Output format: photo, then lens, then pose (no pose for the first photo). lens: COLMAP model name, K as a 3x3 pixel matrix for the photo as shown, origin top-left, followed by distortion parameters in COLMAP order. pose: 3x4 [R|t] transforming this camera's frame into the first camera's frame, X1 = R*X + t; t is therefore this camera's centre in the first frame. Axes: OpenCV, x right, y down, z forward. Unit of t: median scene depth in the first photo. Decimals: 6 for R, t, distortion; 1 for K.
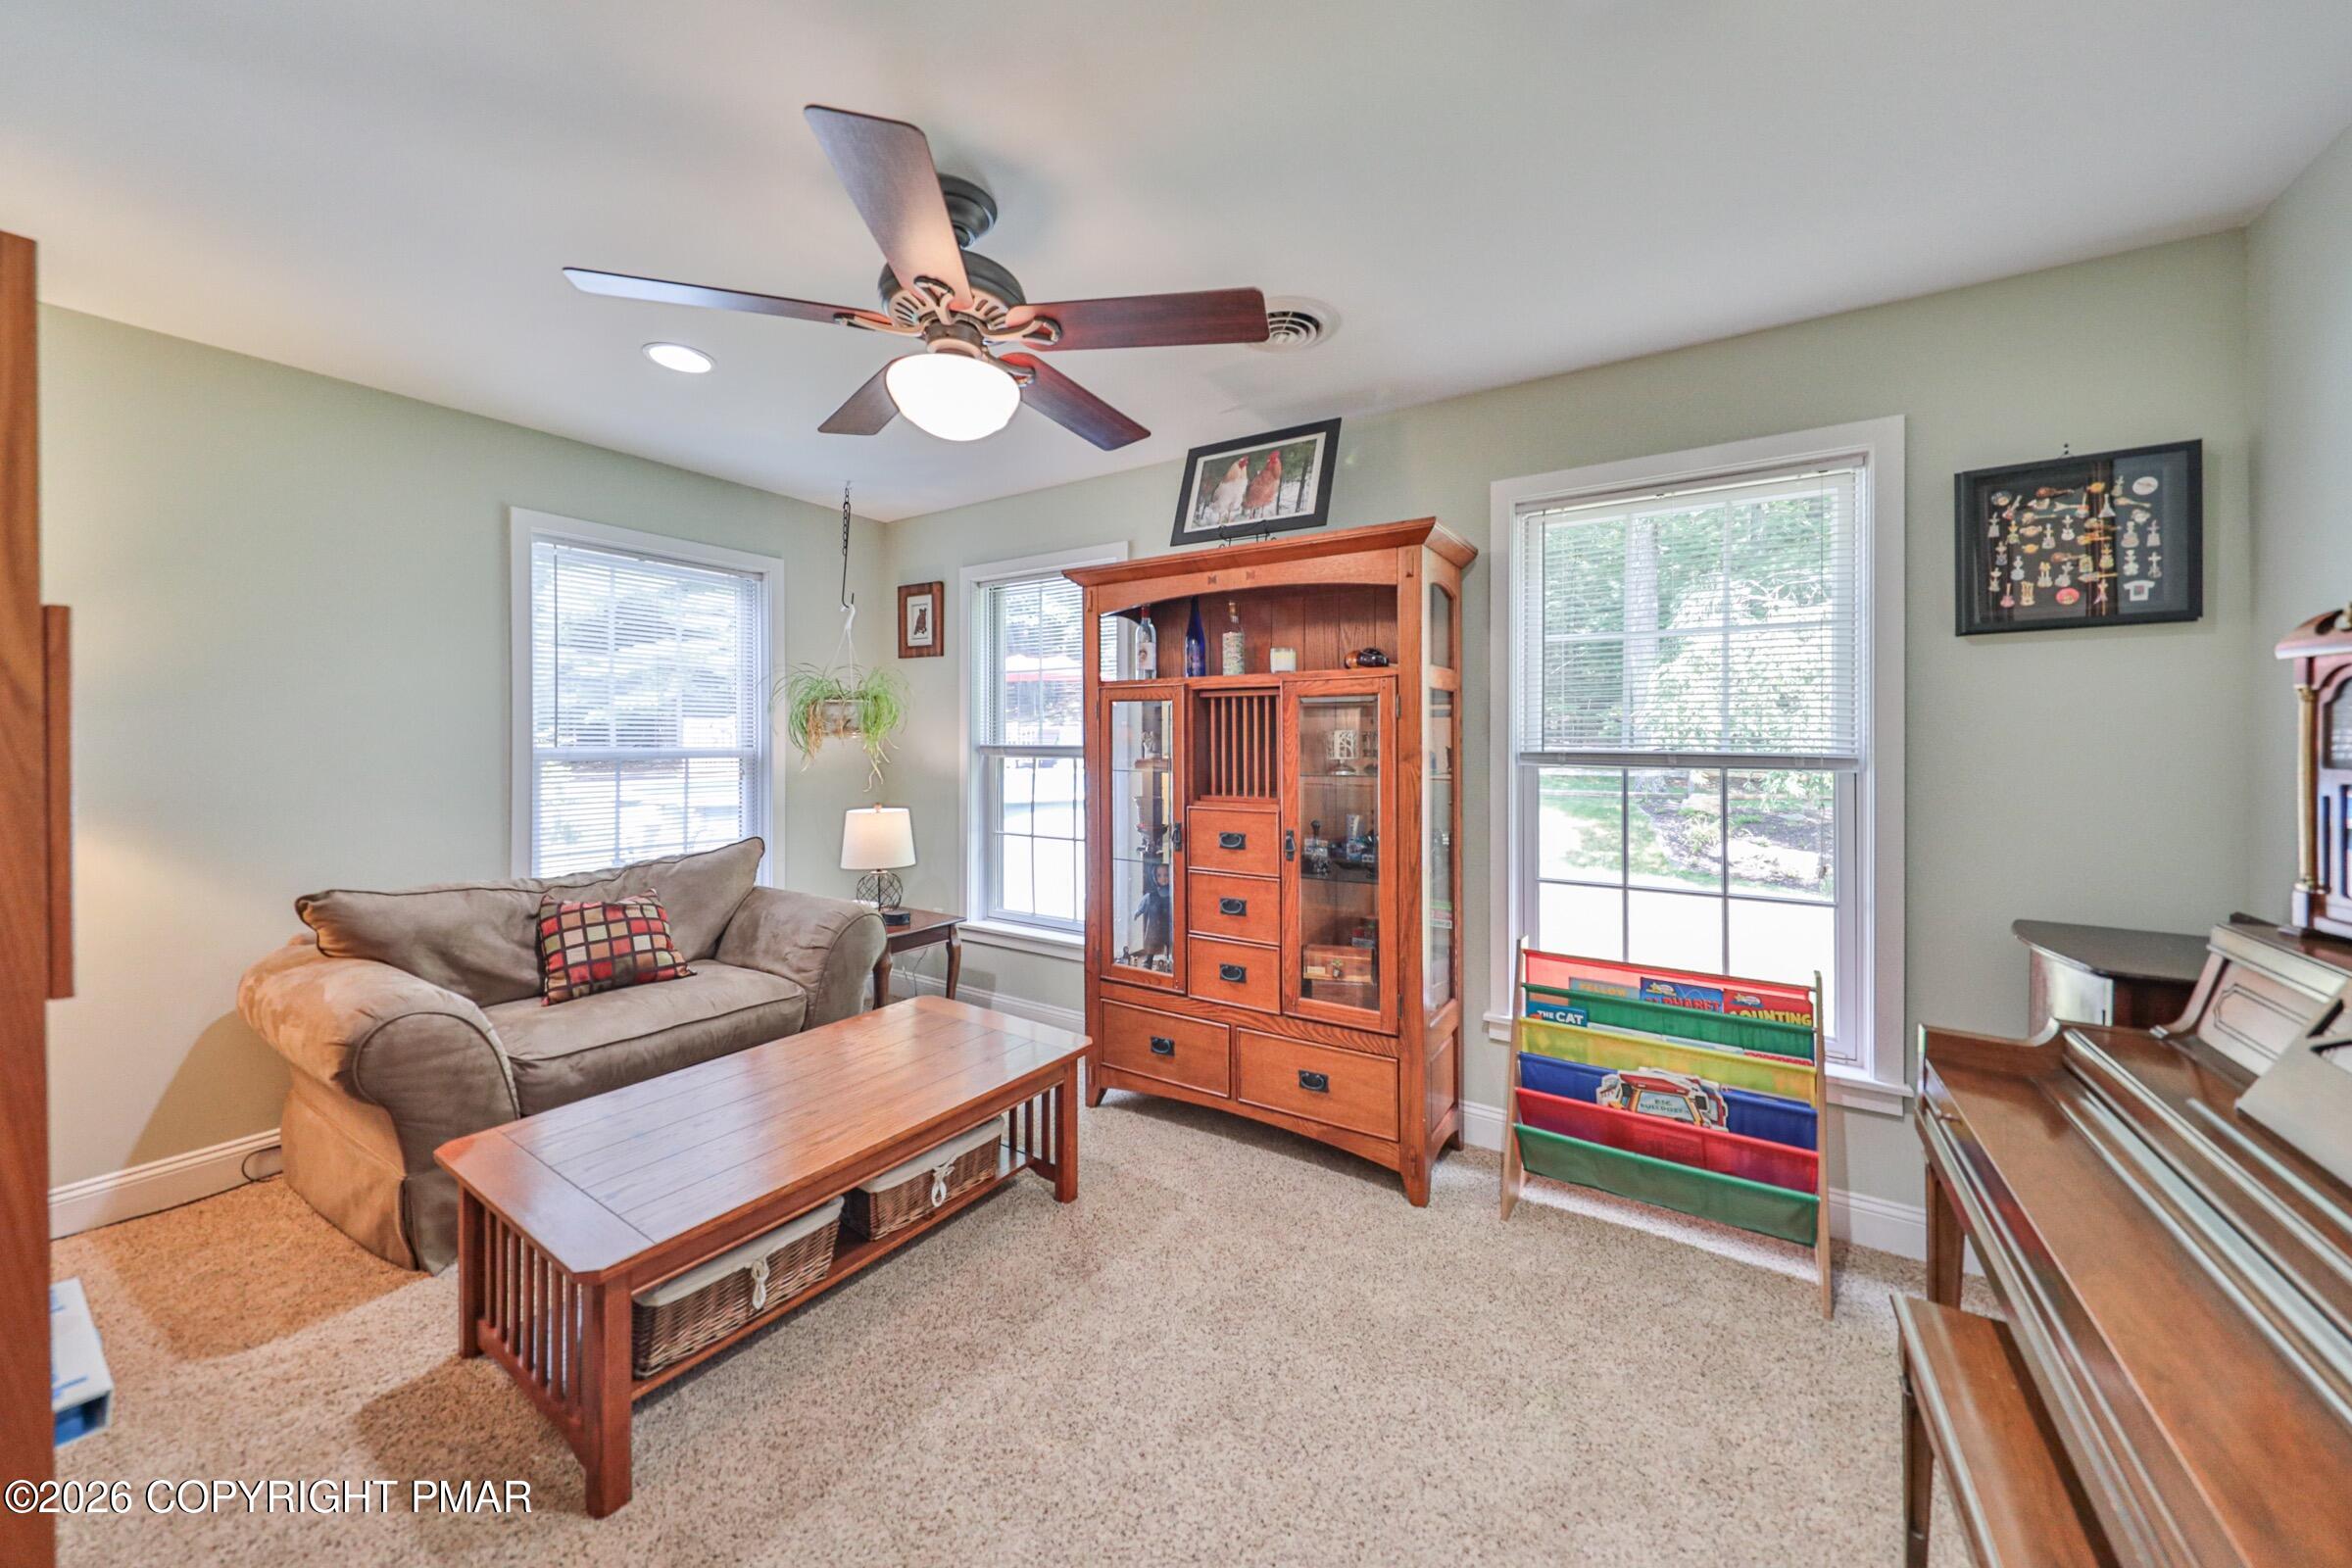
lens RADIAL K [[809.9, 0, 1177.7], [0, 809.9, 774.9], [0, 0, 1]] dist [0.001239, -0.000034]
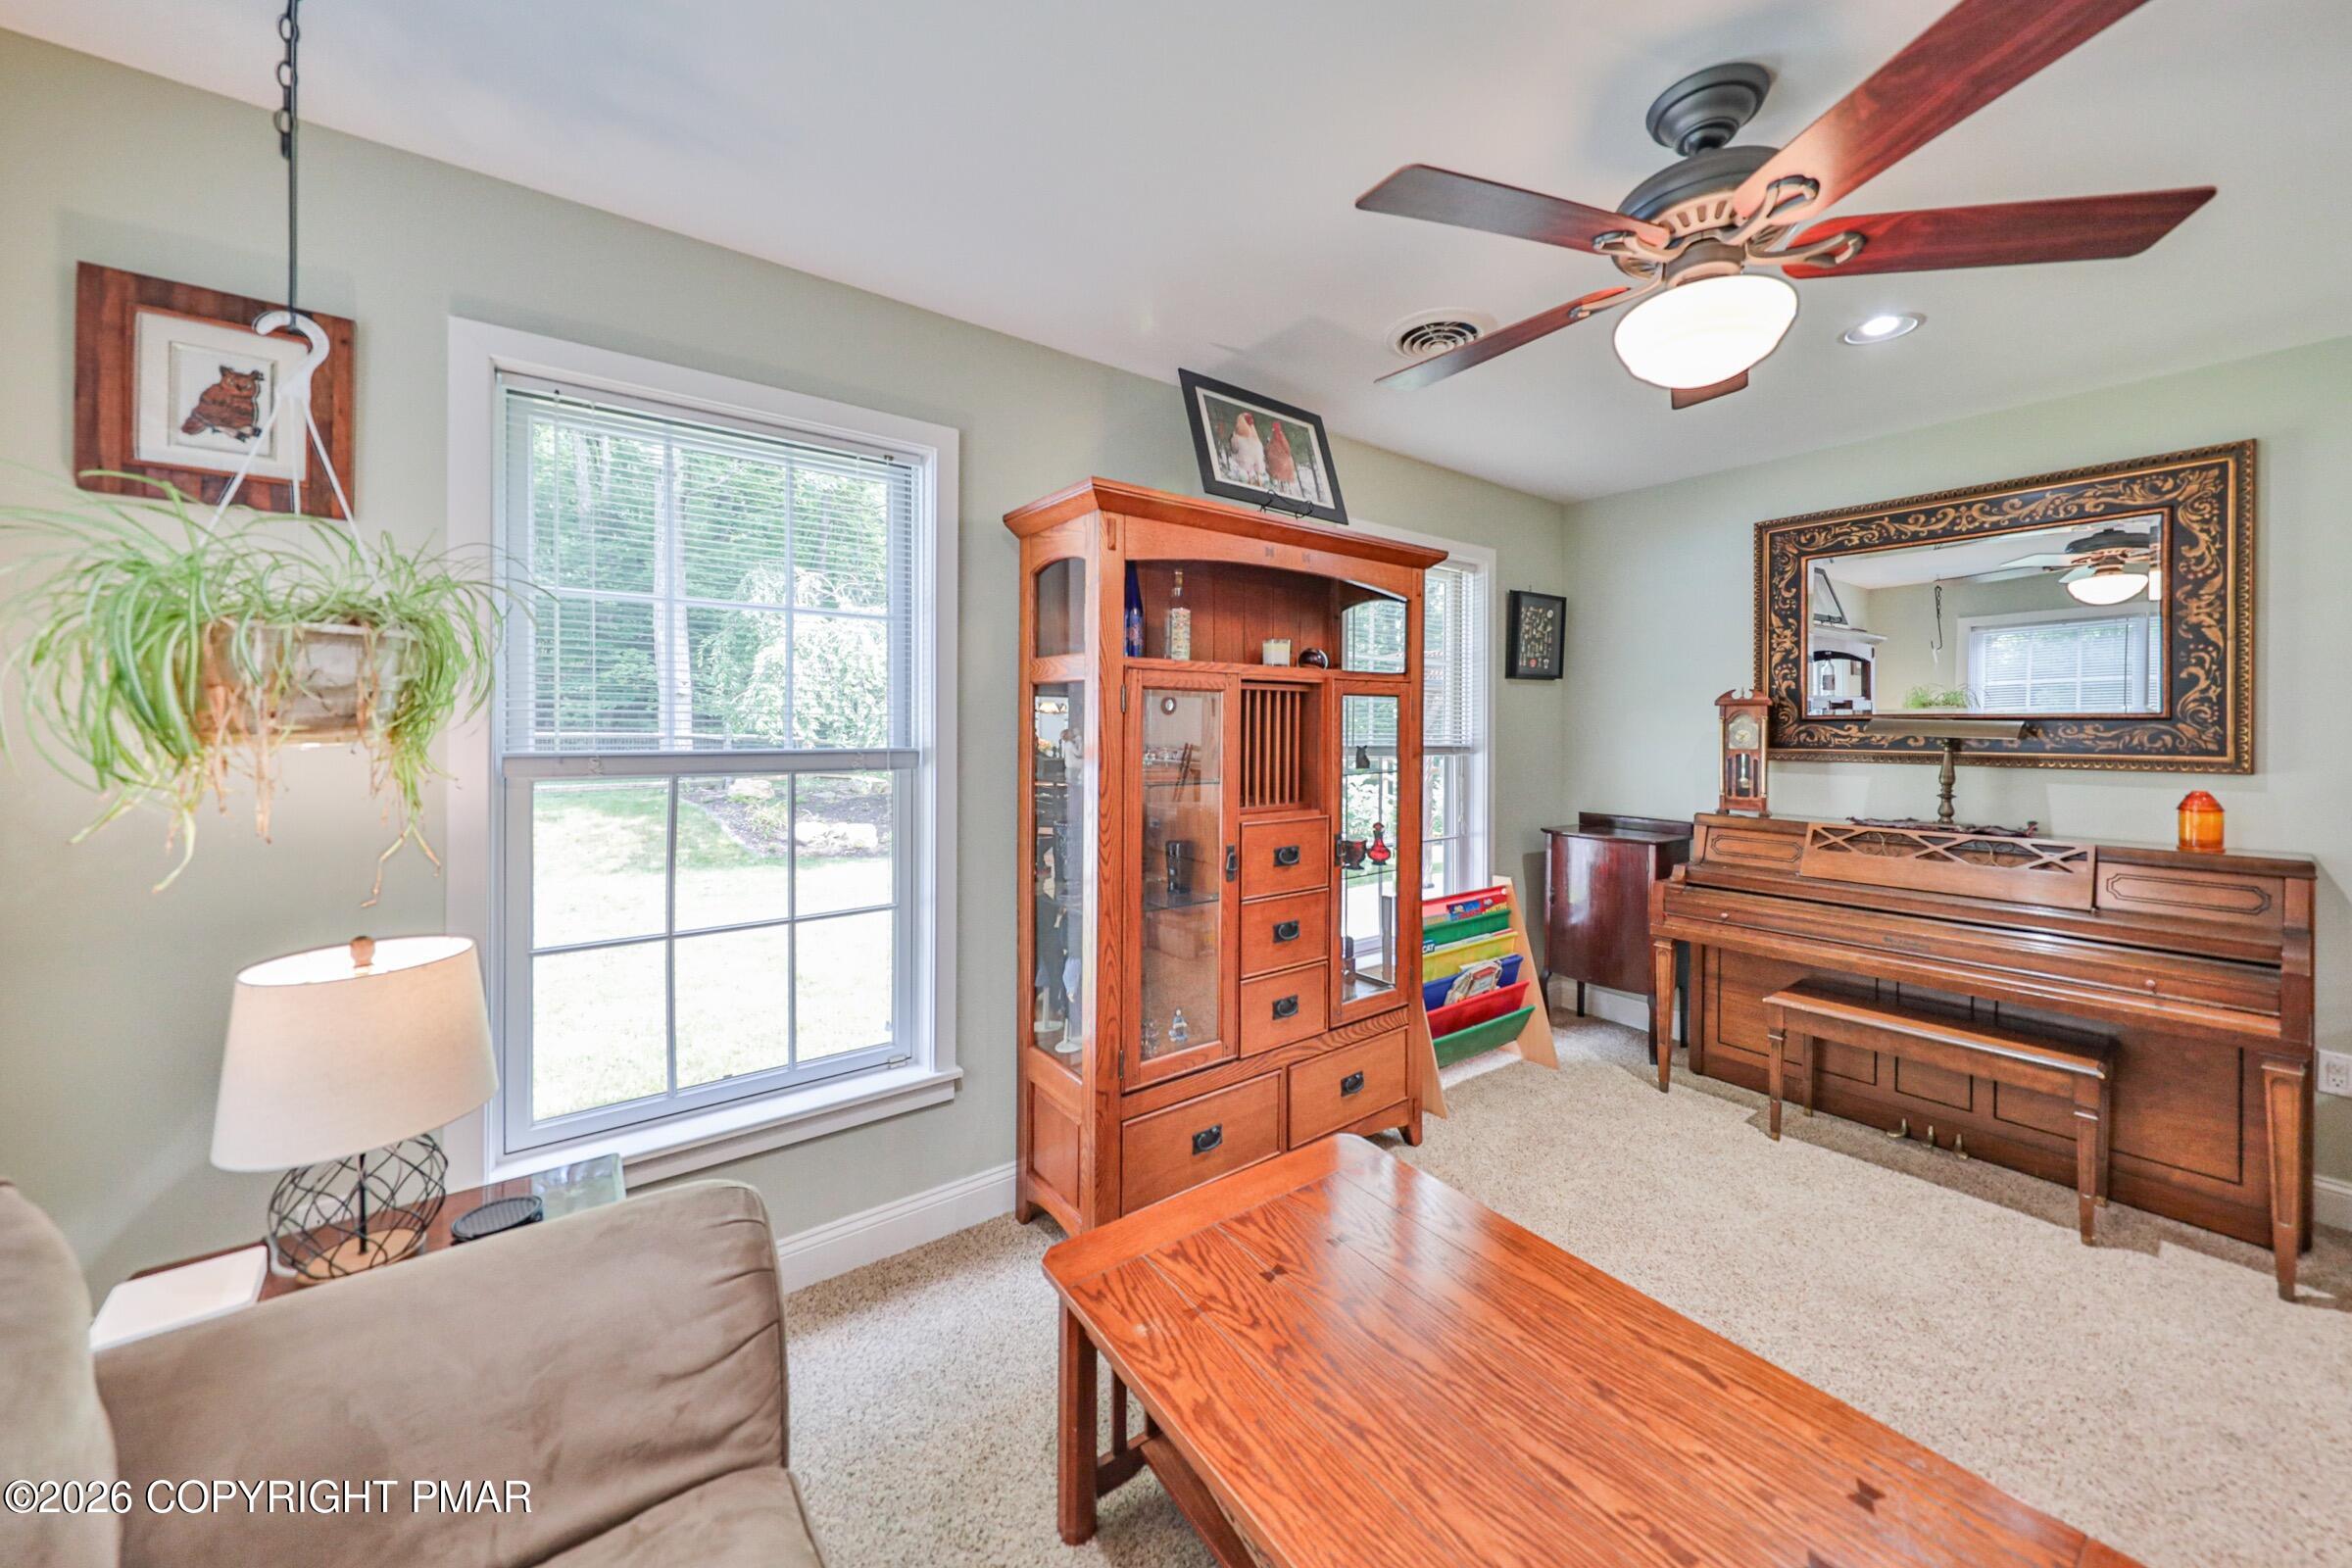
lens RADIAL K [[858.2, 0, 1184.1], [0, 858.2, 748.7], [0, 0, 1]] dist [0.000884, -0.000010]
pose [[0.335590, -0.027609, 0.941603, -0.804331], [0.036875, 0.999189, 0.016155, -0.050794], [-0.941286, 0.029300, 0.336336, 0.756676]]
